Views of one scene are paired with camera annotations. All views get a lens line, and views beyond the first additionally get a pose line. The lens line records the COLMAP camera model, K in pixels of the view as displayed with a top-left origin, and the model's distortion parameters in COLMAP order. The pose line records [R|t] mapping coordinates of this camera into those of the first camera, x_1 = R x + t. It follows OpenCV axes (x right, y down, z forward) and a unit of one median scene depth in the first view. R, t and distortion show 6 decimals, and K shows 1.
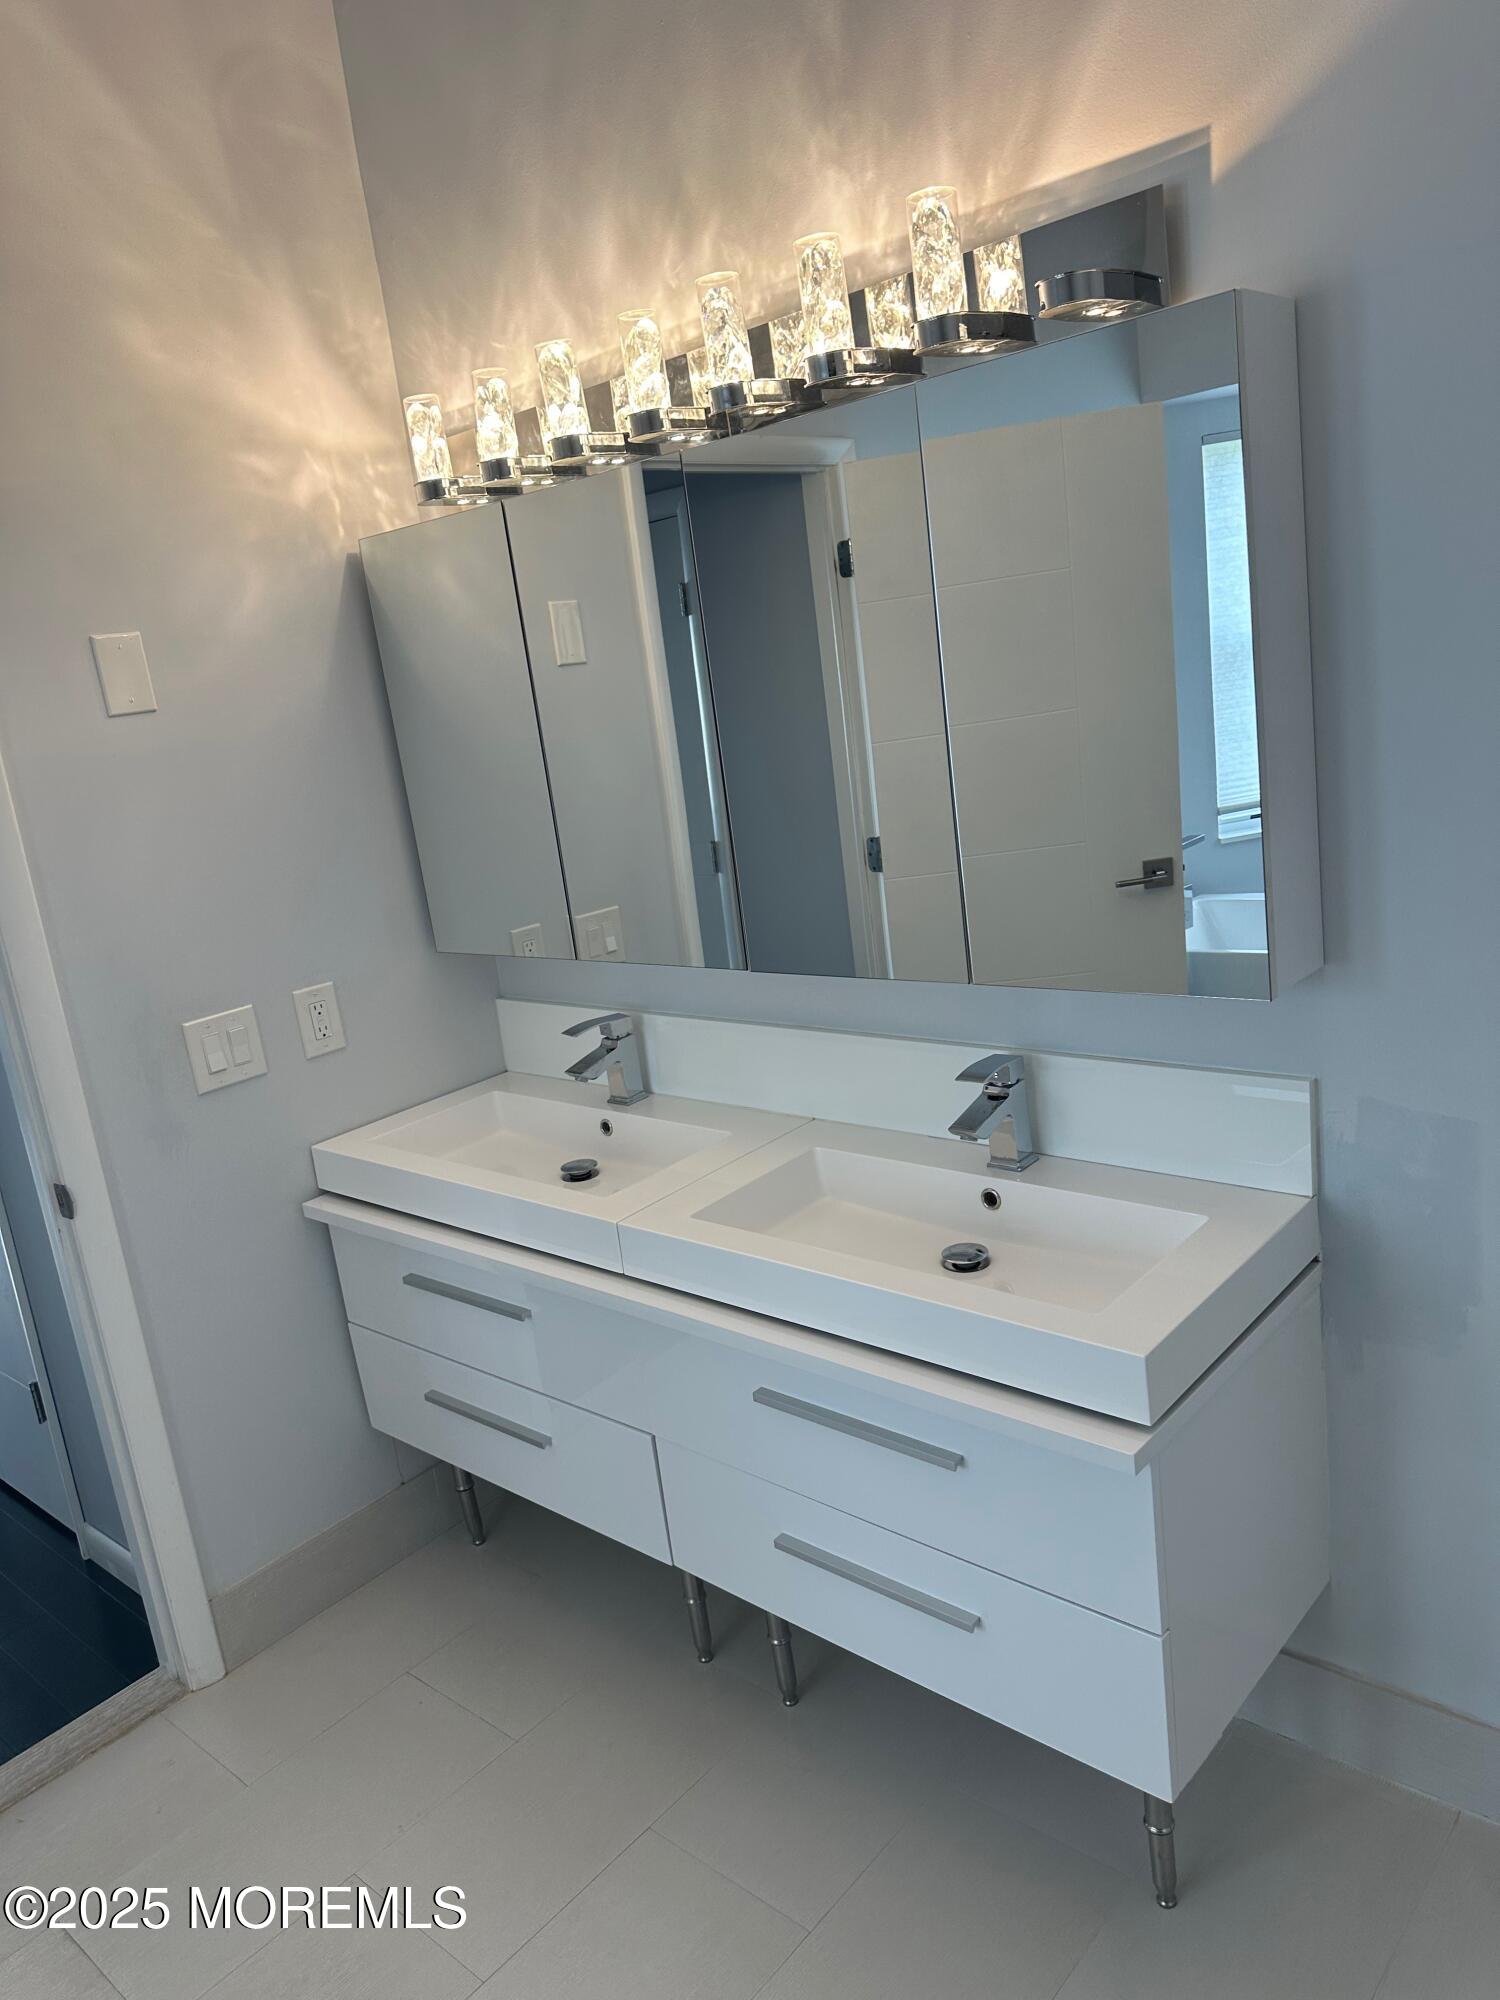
lens RADIAL K [[1417.8, 0, 740.9], [0, 1417.8, 1000.9], [0, 0, 1]] dist [0.037553, -0.041707]
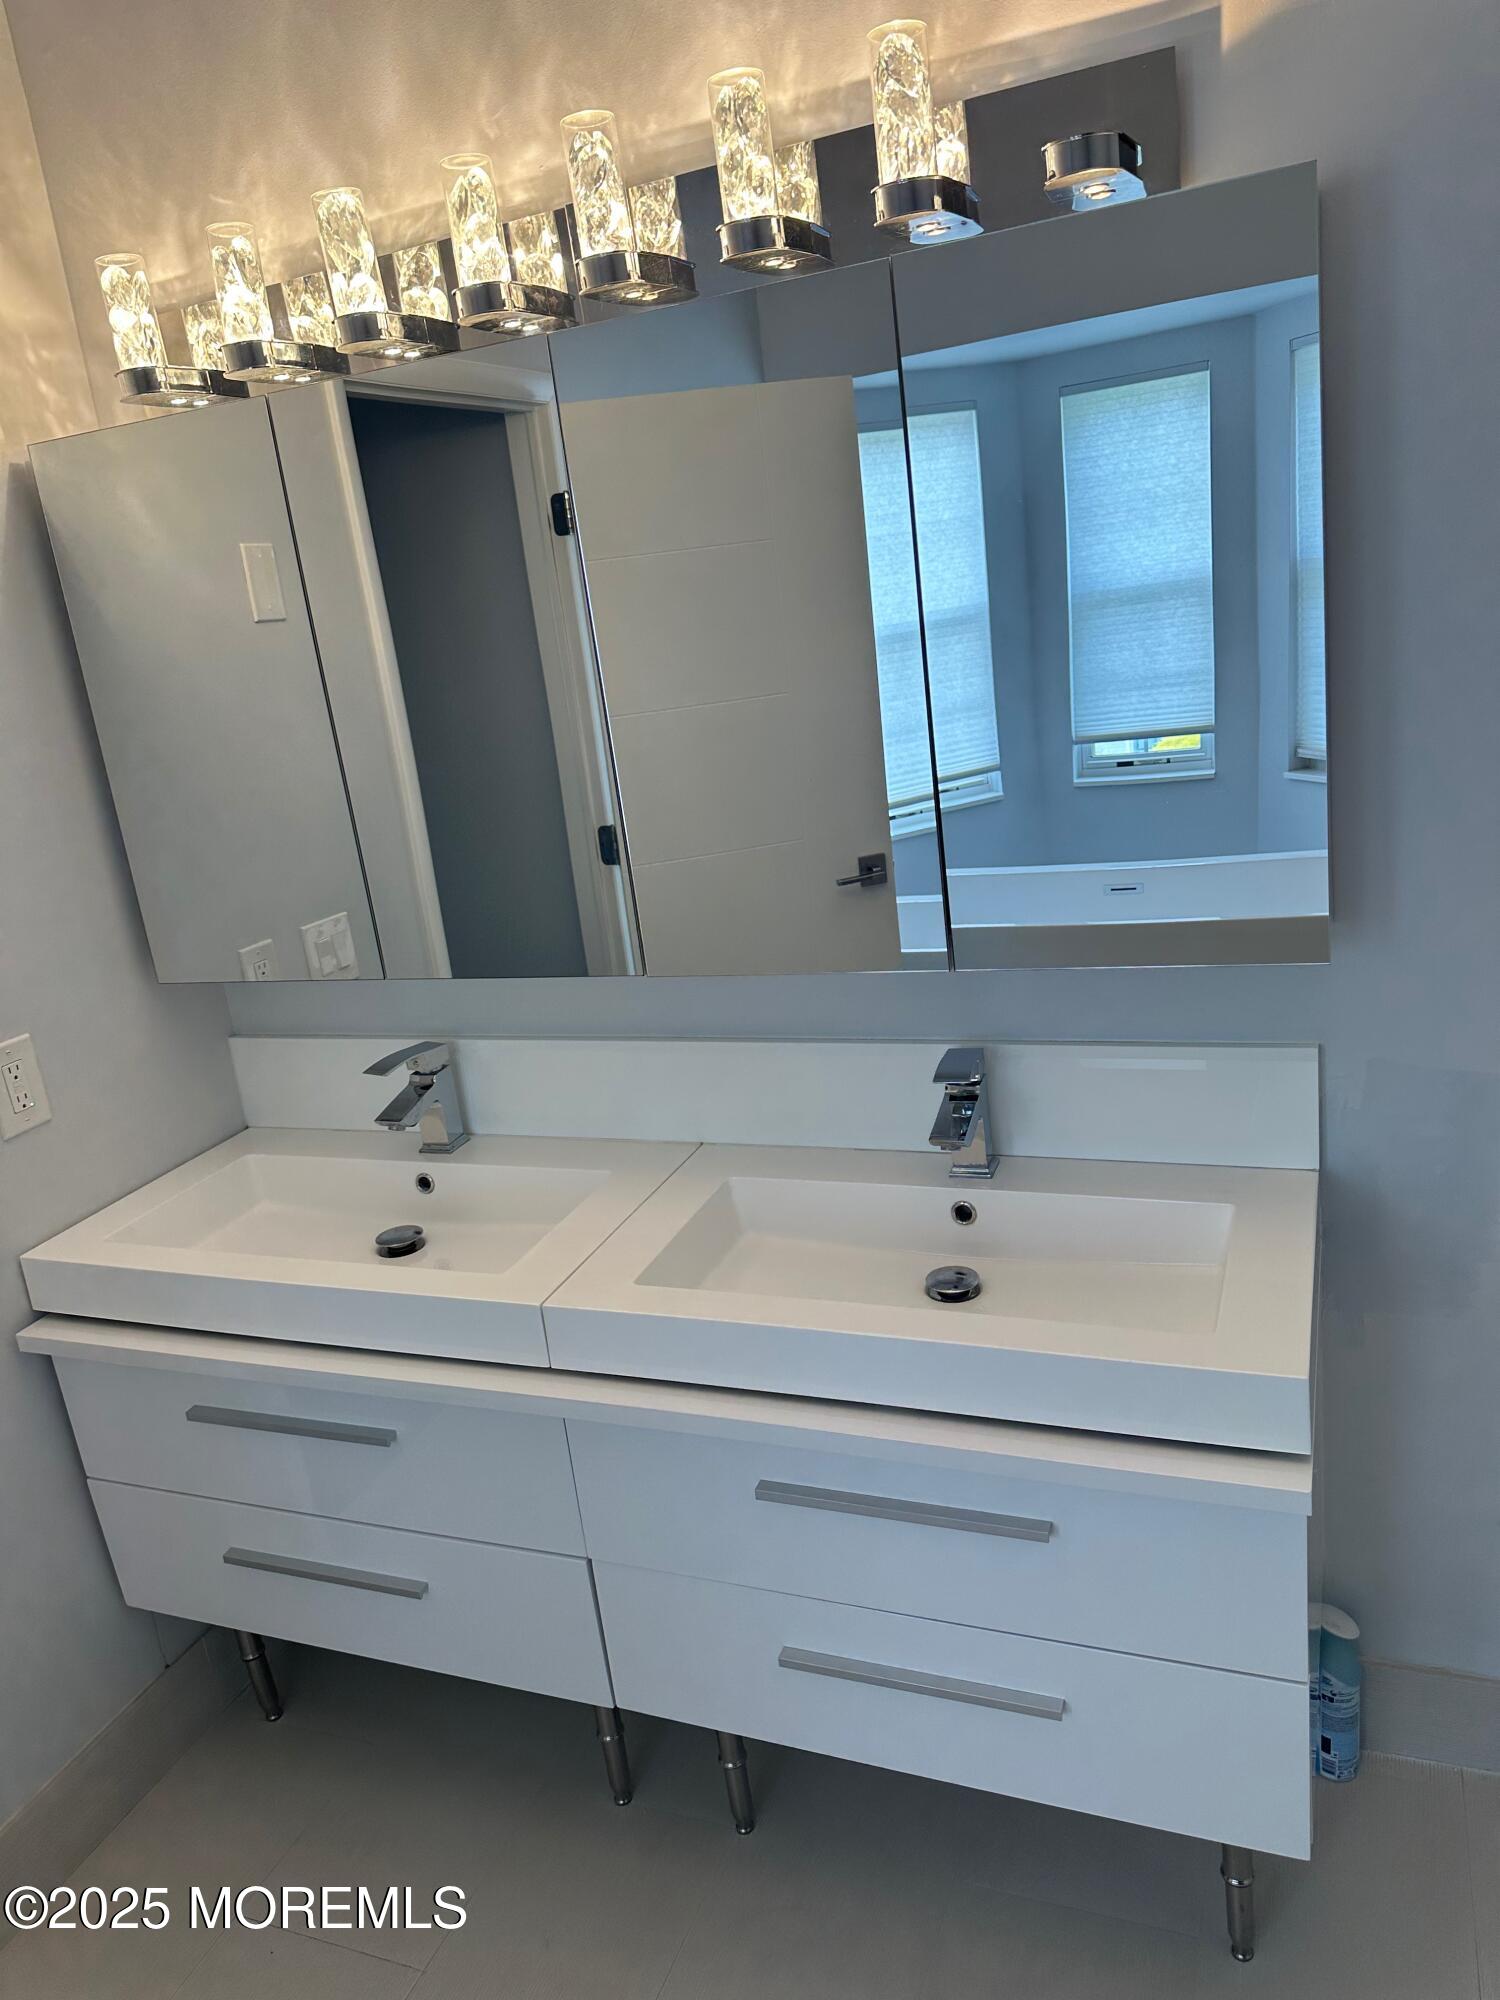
lens RADIAL K [[1417.8, 0, 759.2], [0, 1417.8, 998.5], [0, 0, 1]] dist [0.037553, -0.041707]
pose [[0.940705, -0.080289, 0.329587, -0.196979], [0.079694, 0.996701, 0.015338, -0.015314], [-0.329731, 0.011838, 0.944001, 0.183491]]
